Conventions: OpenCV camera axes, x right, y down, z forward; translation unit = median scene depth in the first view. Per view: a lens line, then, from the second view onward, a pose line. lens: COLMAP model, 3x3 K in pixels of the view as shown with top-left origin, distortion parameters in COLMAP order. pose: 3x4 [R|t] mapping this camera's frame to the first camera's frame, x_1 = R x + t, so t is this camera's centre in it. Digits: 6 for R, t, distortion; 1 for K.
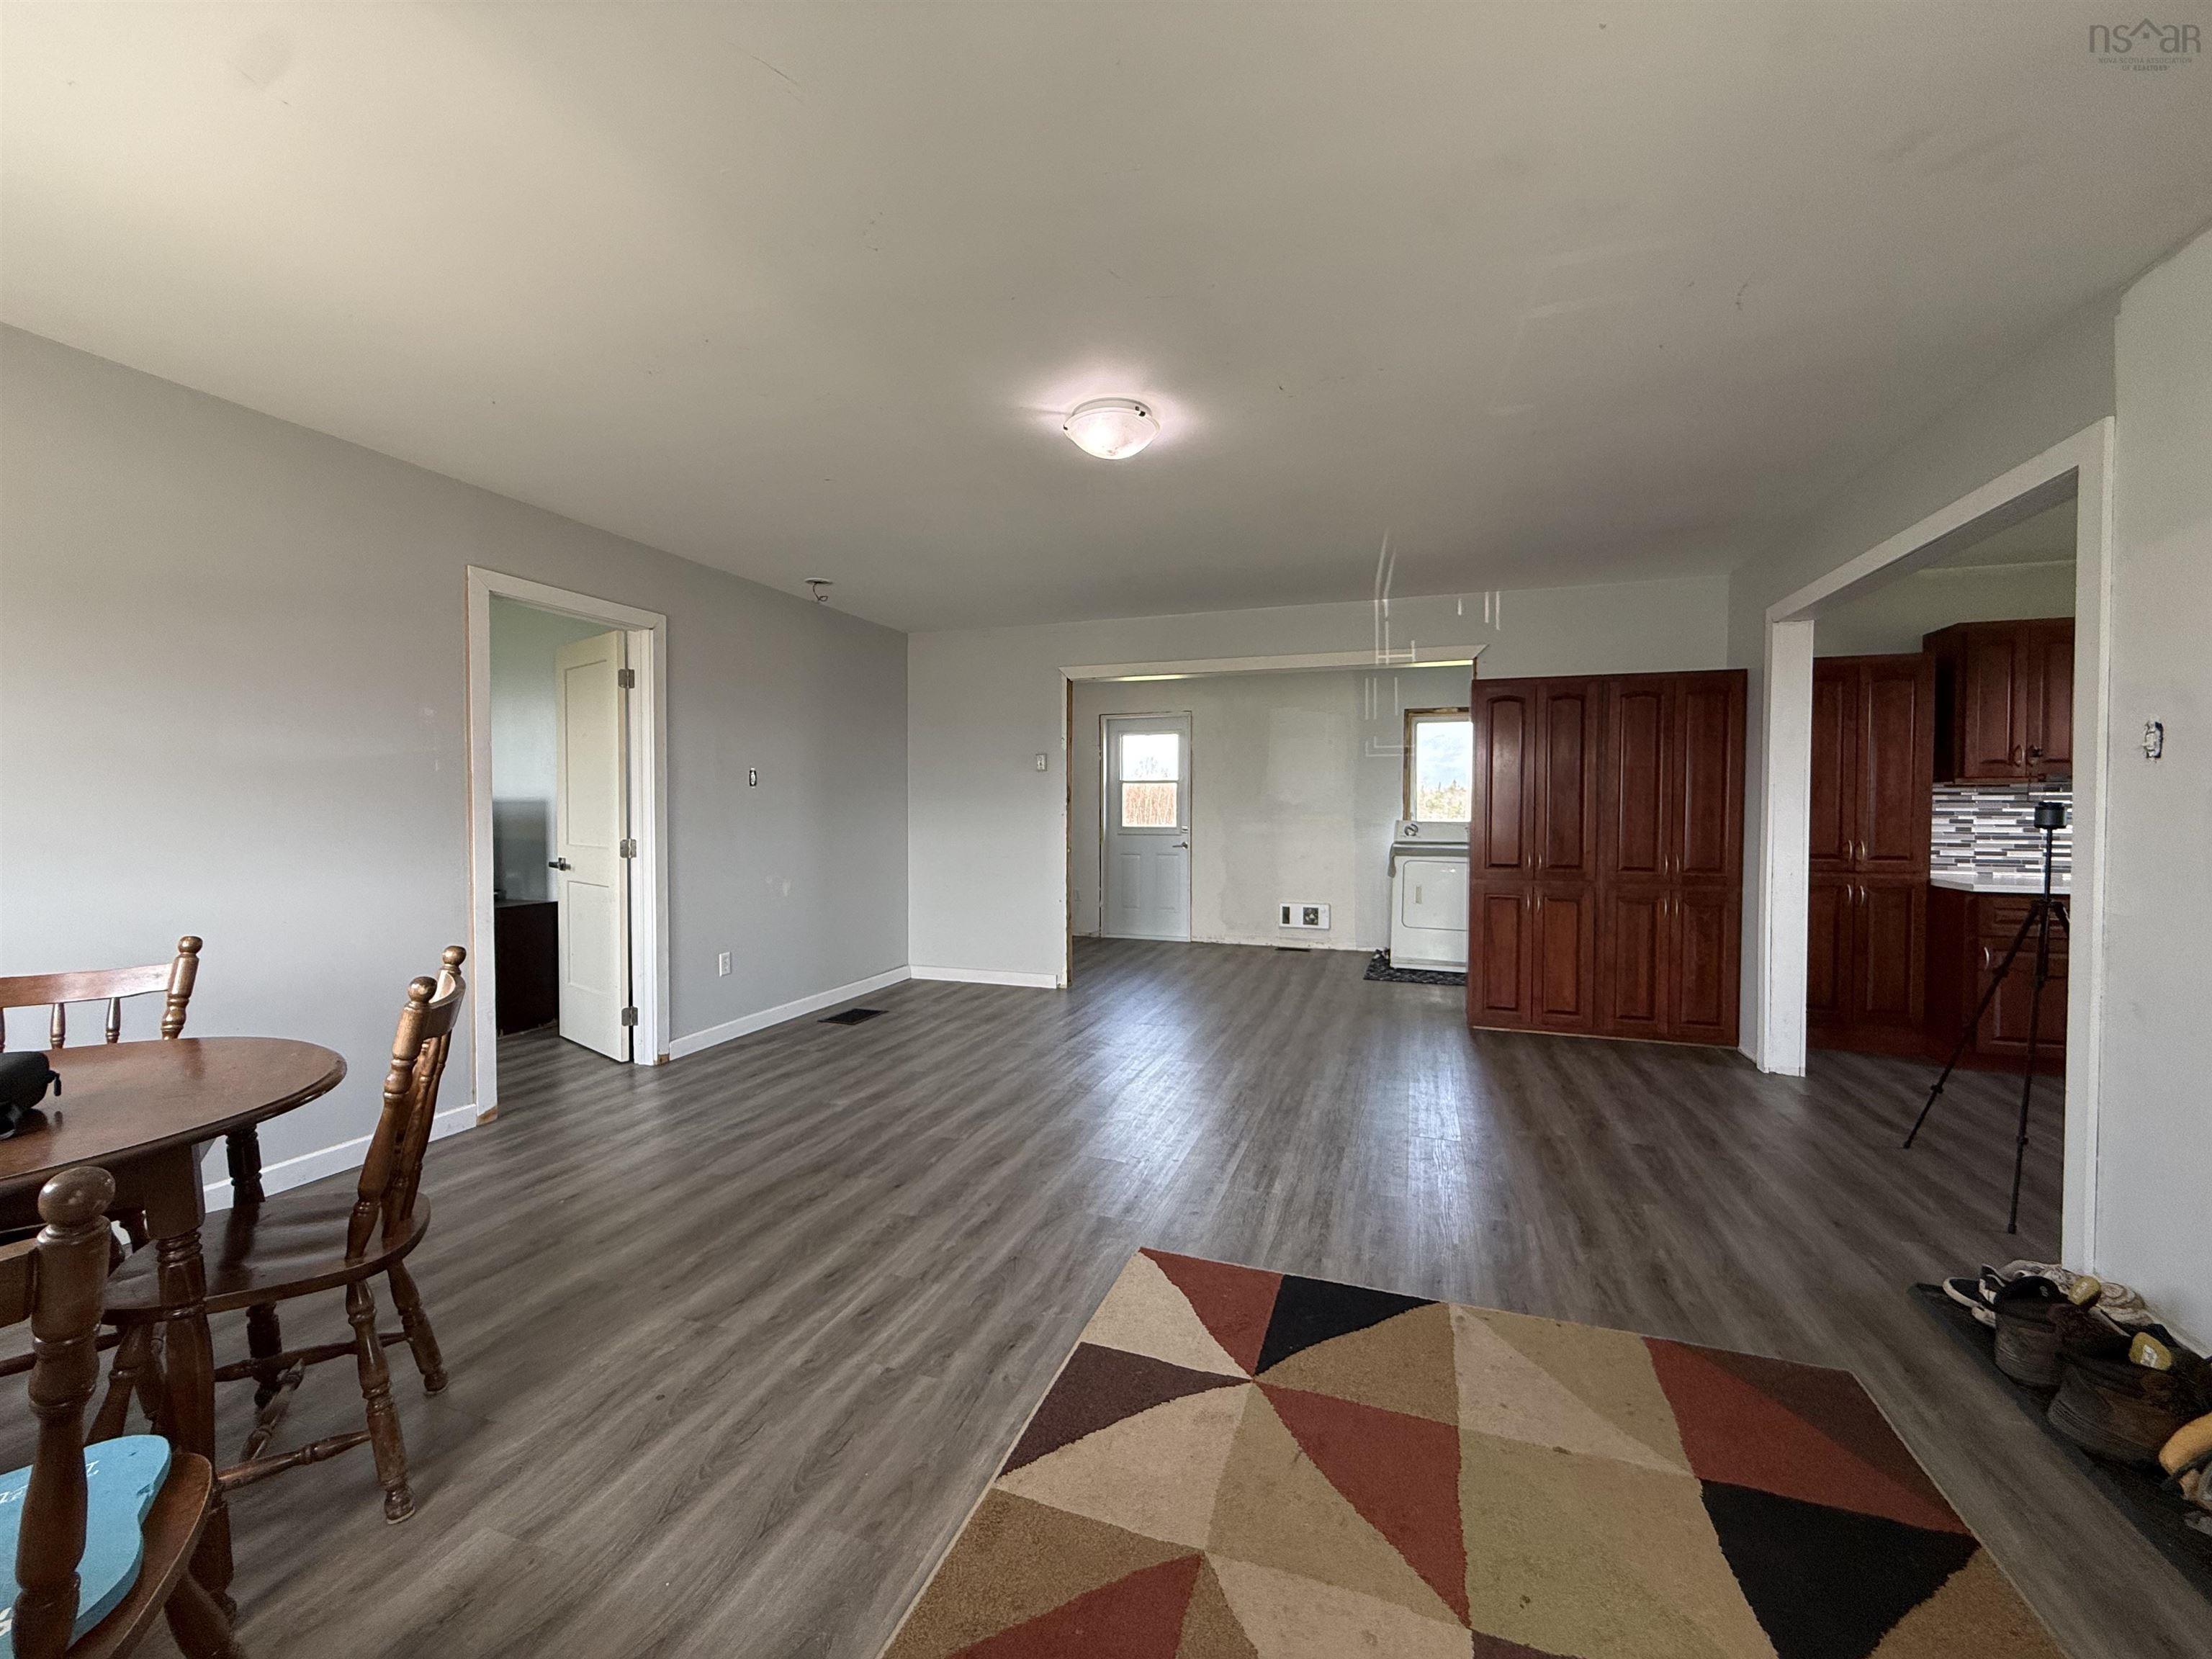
lens RADIAL K [[883.4, 0, 1111.8], [0, 883.4, 830.7], [0, 0, 1]] dist [-0.001062, -0.000064]
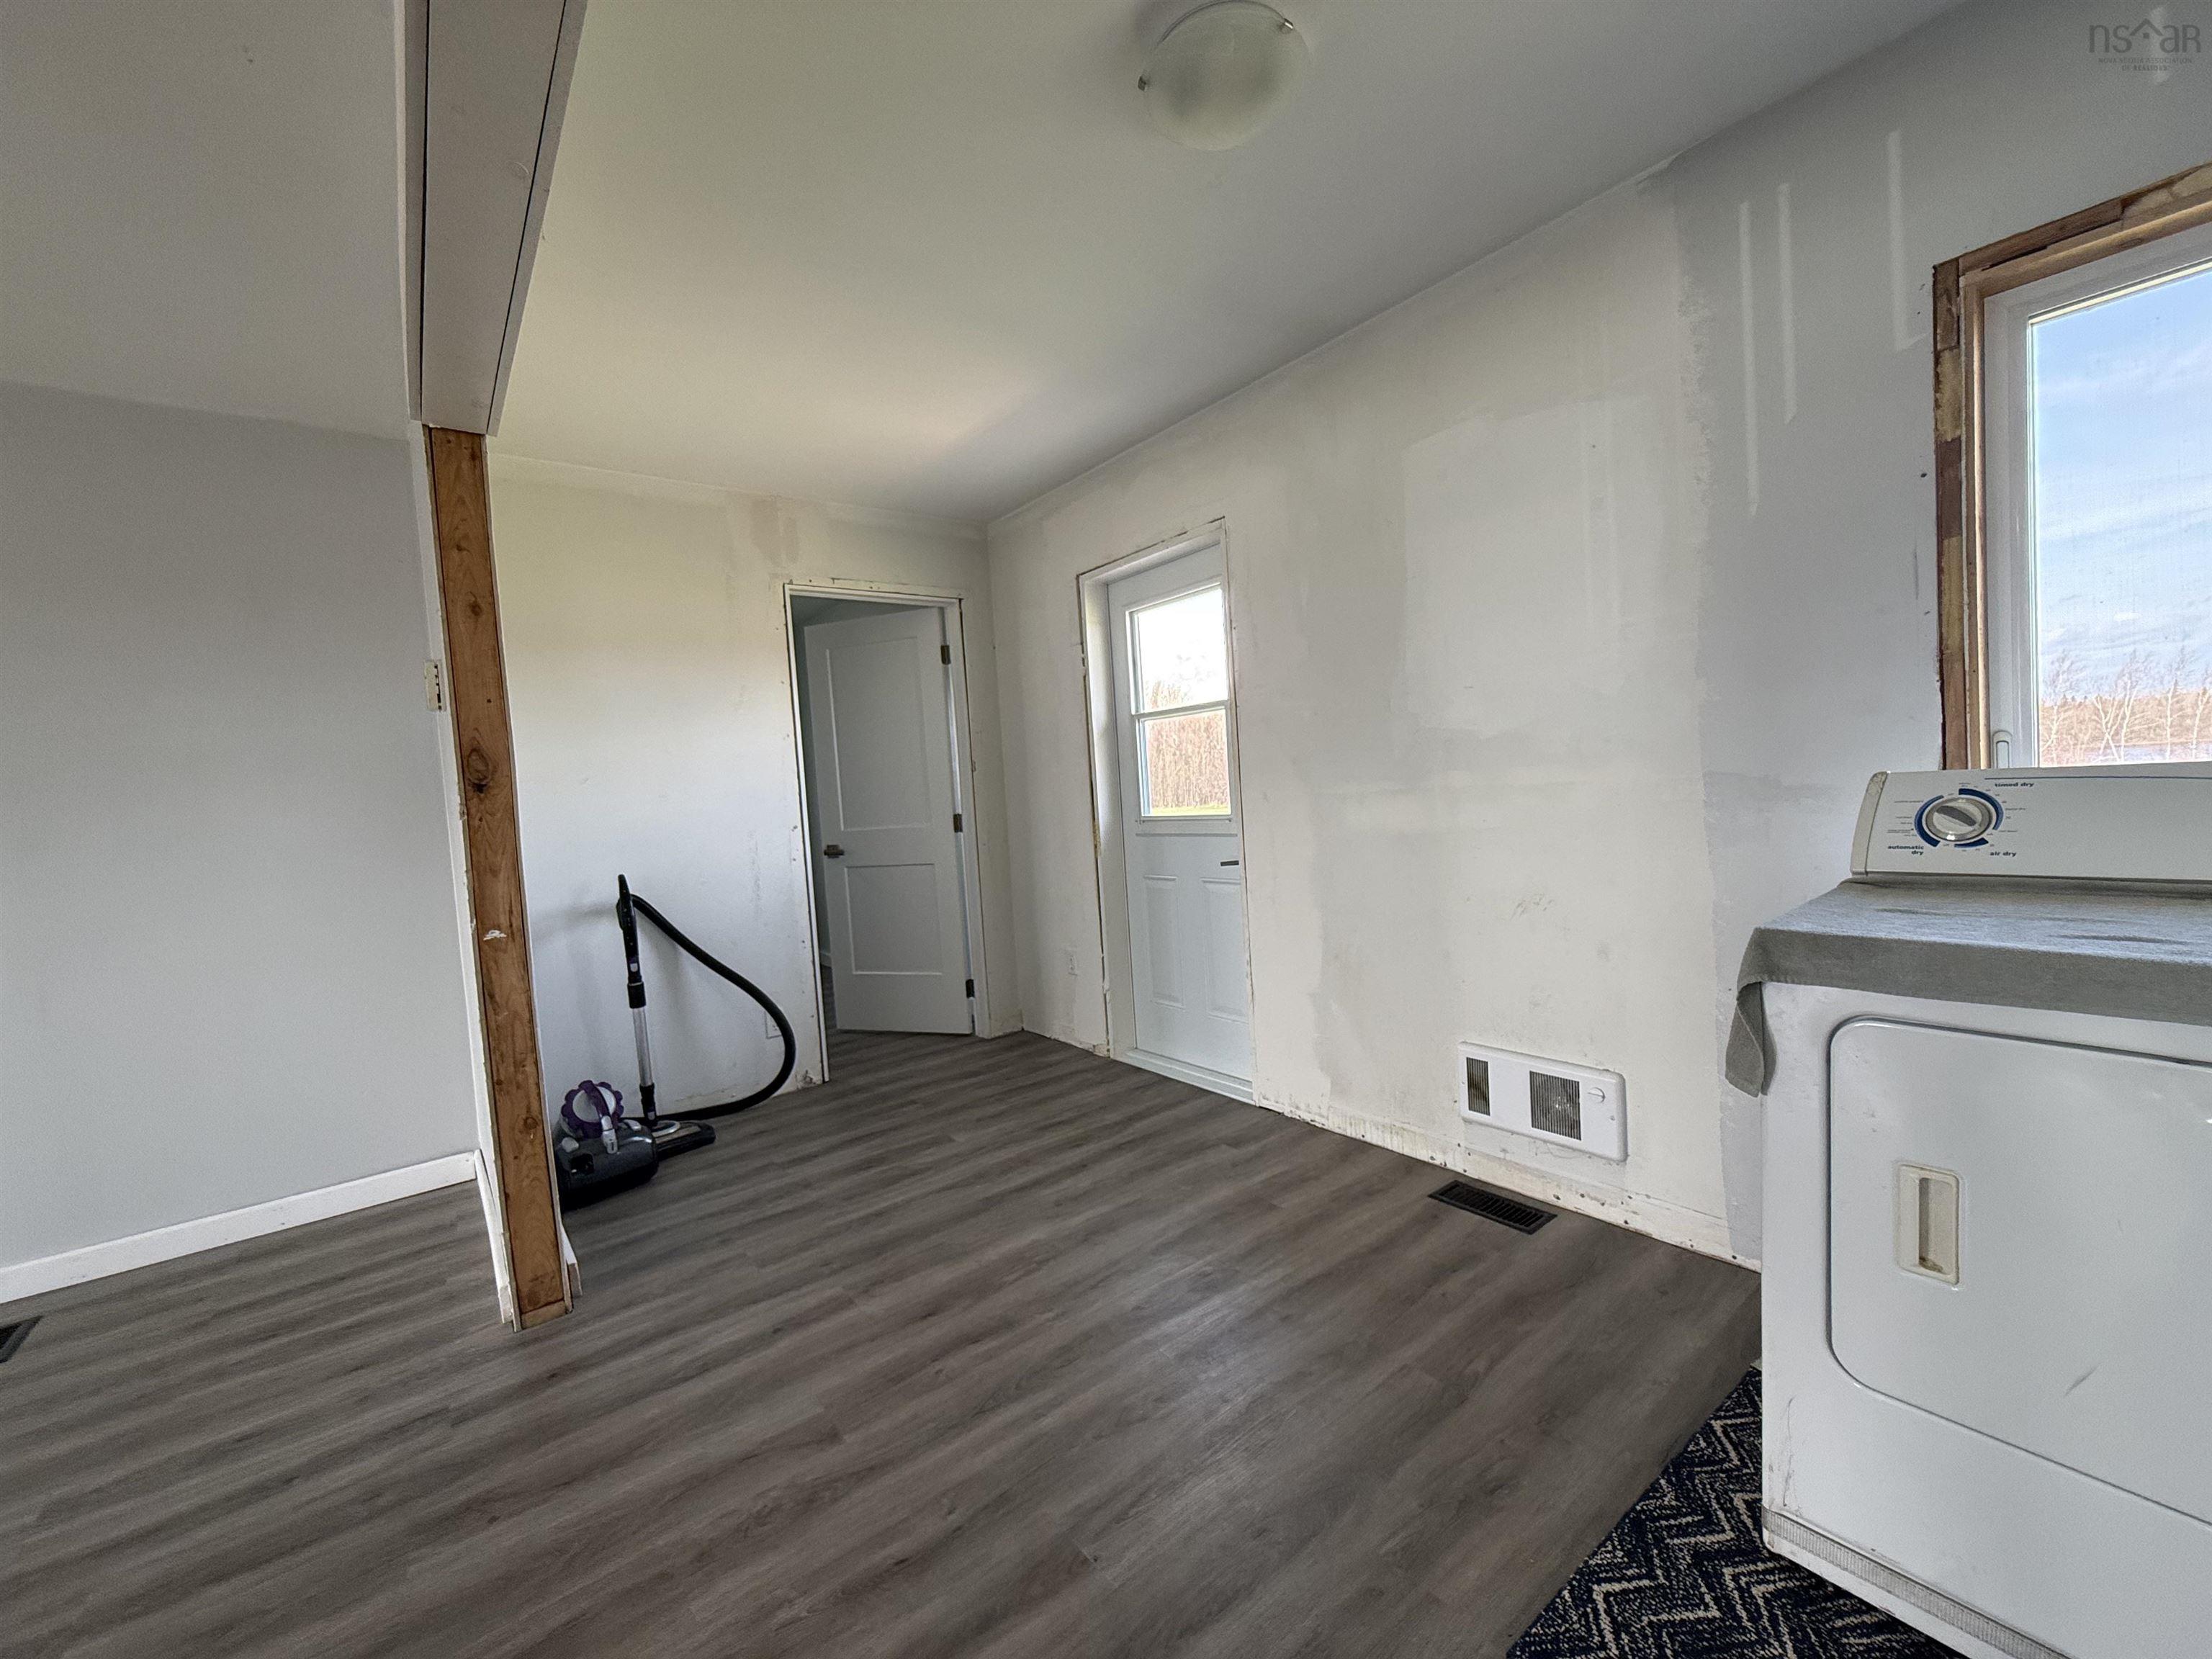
lens RADIAL K [[882.6, 0, 1101.6], [0, 882.6, 831.3], [0, 0, 1]] dist [0.000523, 0.000199]
pose [[0.833310, -0.026570, -0.552167, 0.455075], [0.050647, 0.998313, 0.028396, -0.020988], [0.550481, -0.051629, 0.833250, 1.145867]]
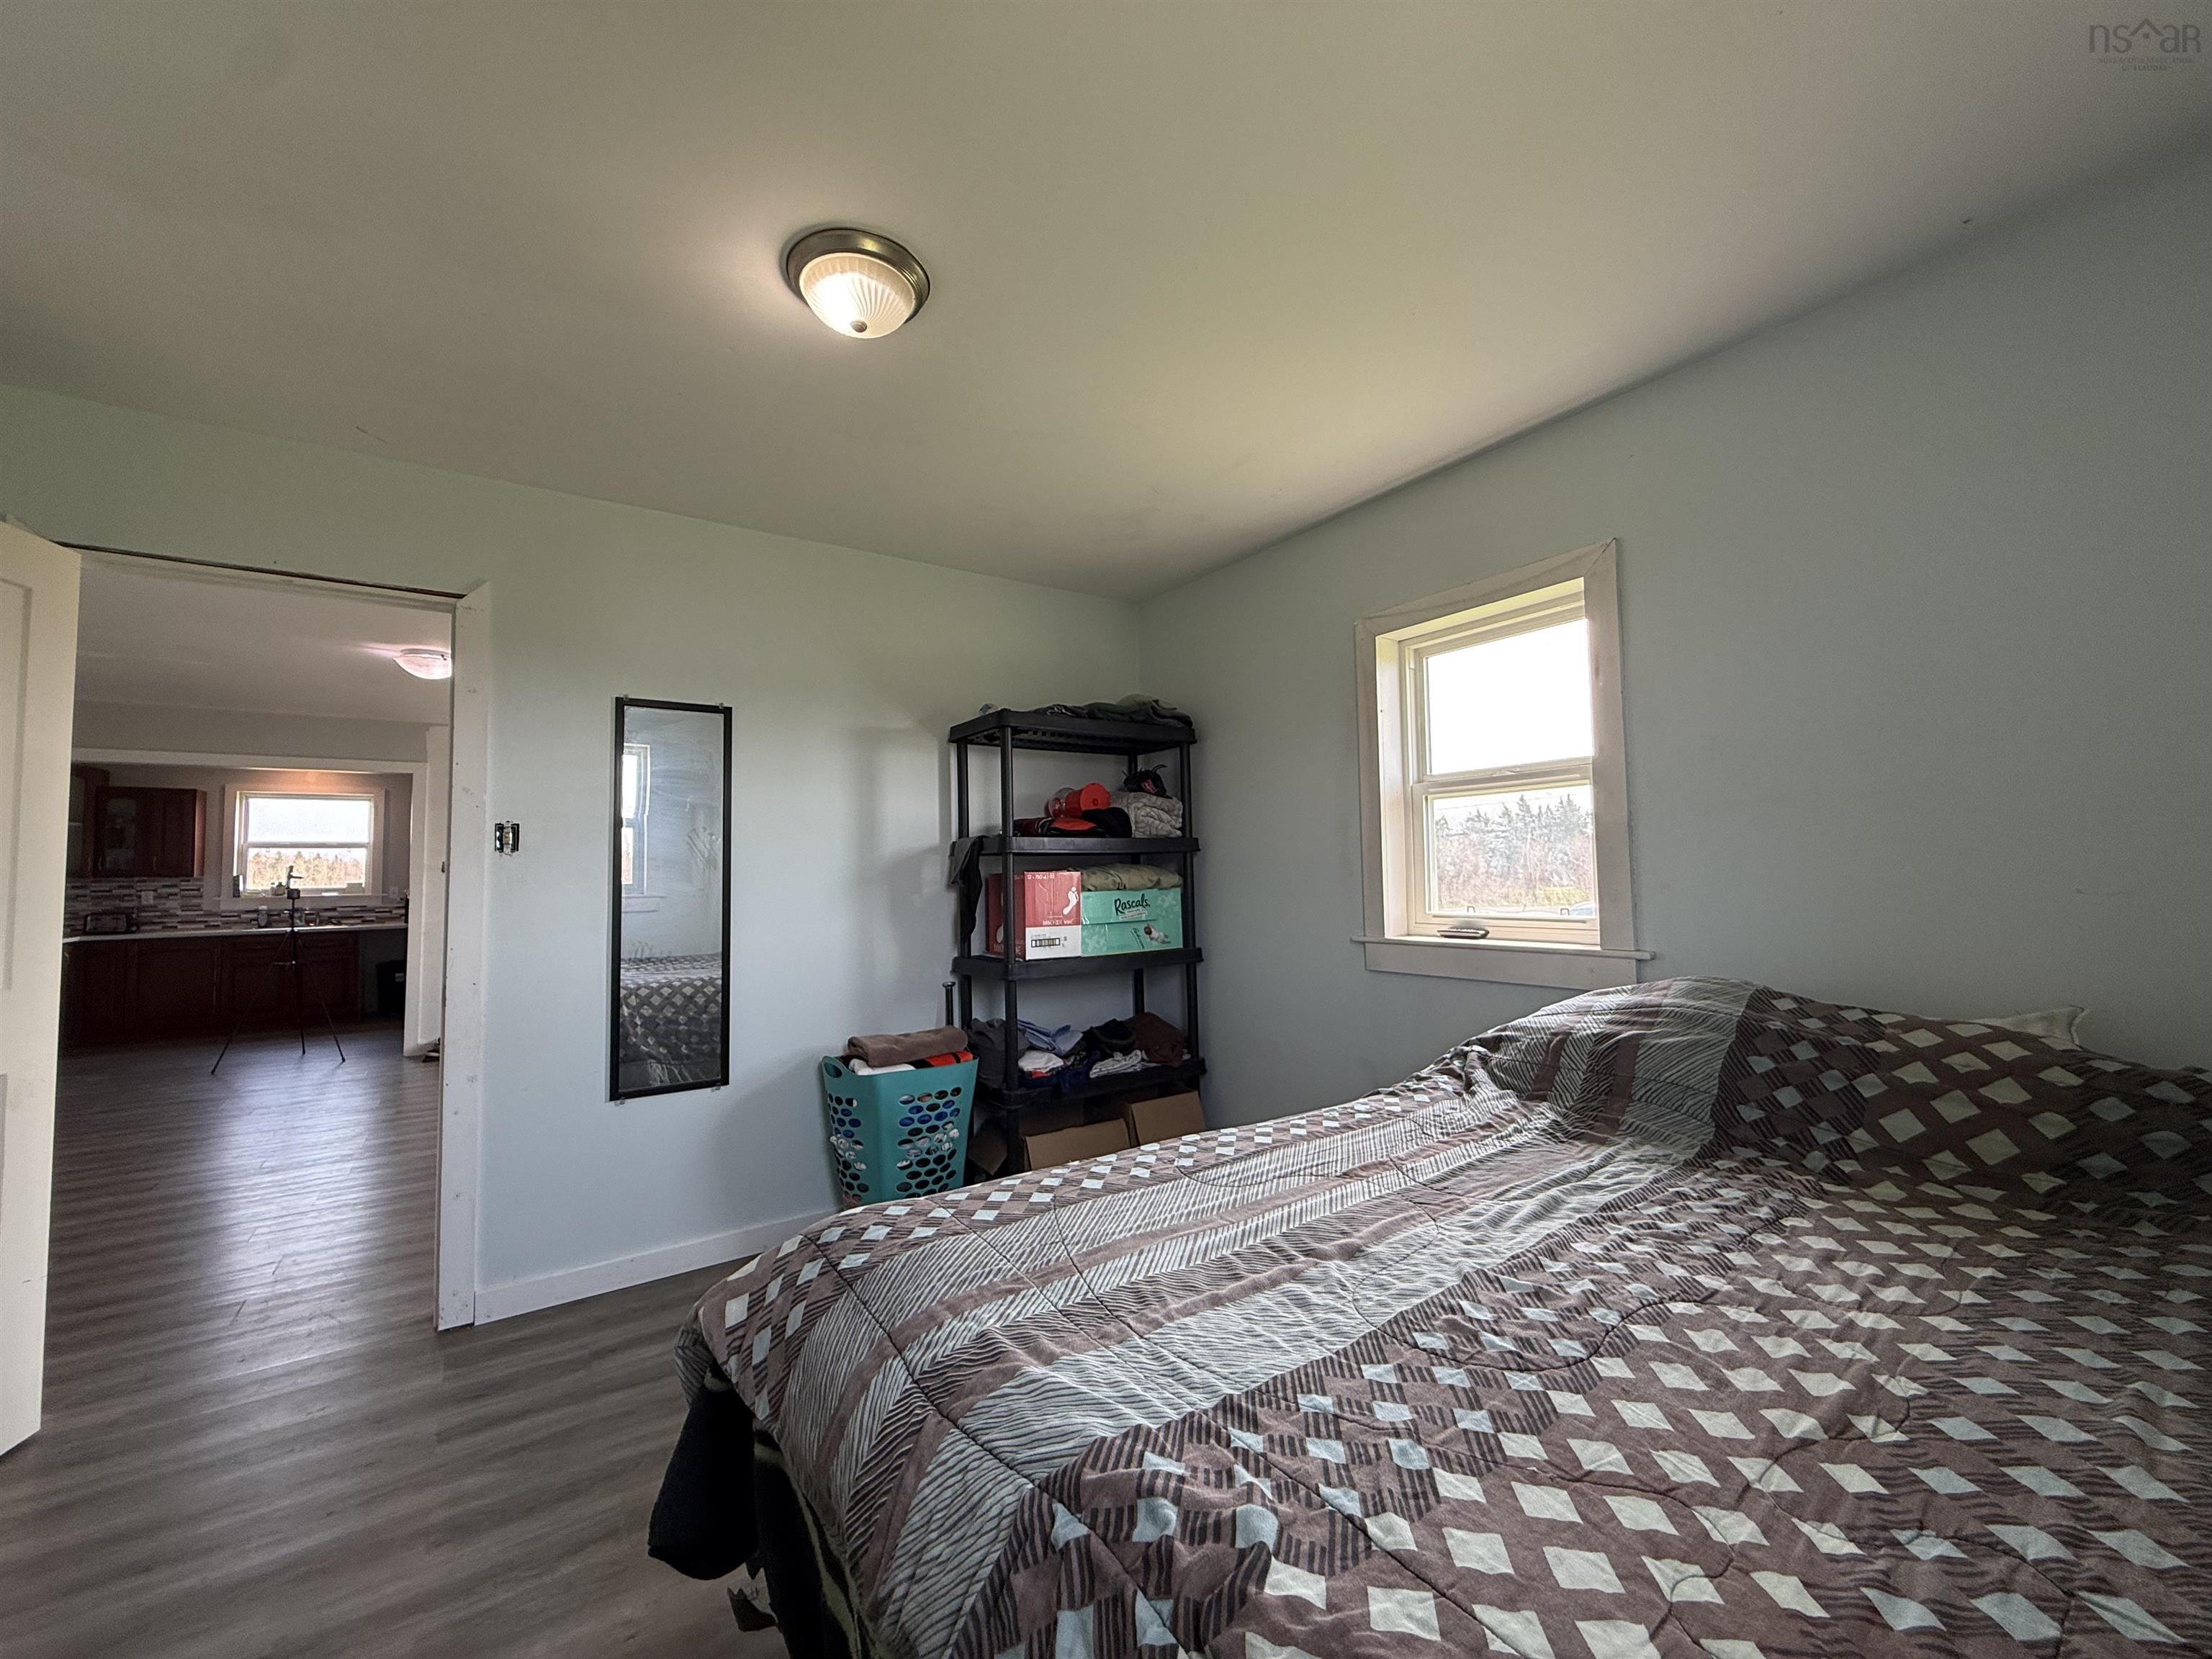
lens RADIAL K [[882.6, 0, 1101.6], [0, 882.6, 831.3], [0, 0, 1]] dist [0.000523, 0.000199]
pose [[-0.804994, 0.038699, 0.592019, -1.259101], [0.028760, 0.999243, -0.026212, -0.038078], [-0.592585, -0.004074, -0.805497, 1.002107]]
